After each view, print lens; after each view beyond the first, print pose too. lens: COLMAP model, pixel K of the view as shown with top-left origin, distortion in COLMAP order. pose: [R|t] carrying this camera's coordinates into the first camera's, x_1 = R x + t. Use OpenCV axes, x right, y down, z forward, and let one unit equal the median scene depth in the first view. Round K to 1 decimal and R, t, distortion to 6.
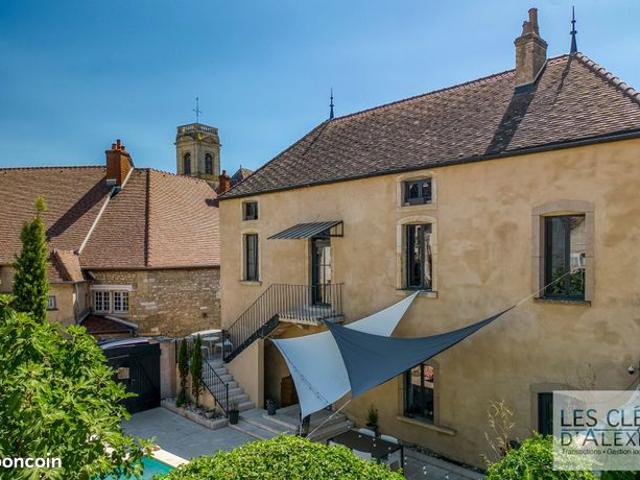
lens RADIAL K [[482.8, 0, 323.6], [0, 482.8, 244.4], [0, 0, 1]] dist [0.063897, -0.003936]
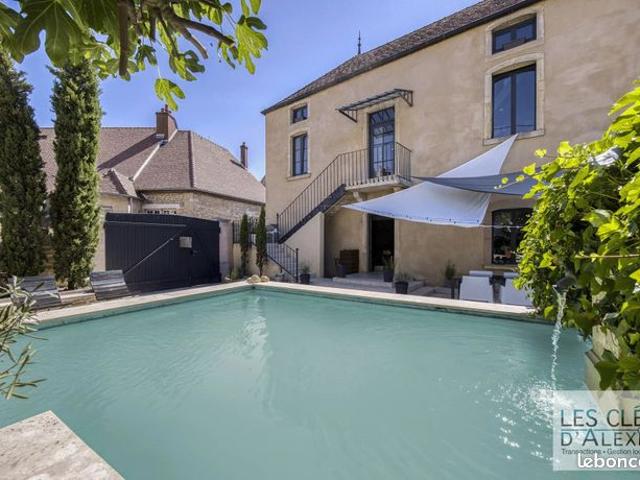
lens RADIAL K [[258.7, 0, 313.8], [0, 258.7, 237.7], [0, 0, 1]] dist [-0.002832, -0.000229]
pose [[0.987390, 0.008251, 0.158093, -0.213762], [-0.006390, 0.999904, -0.012279, 0.231892], [-0.158179, 0.011114, 0.987348, 0.405686]]
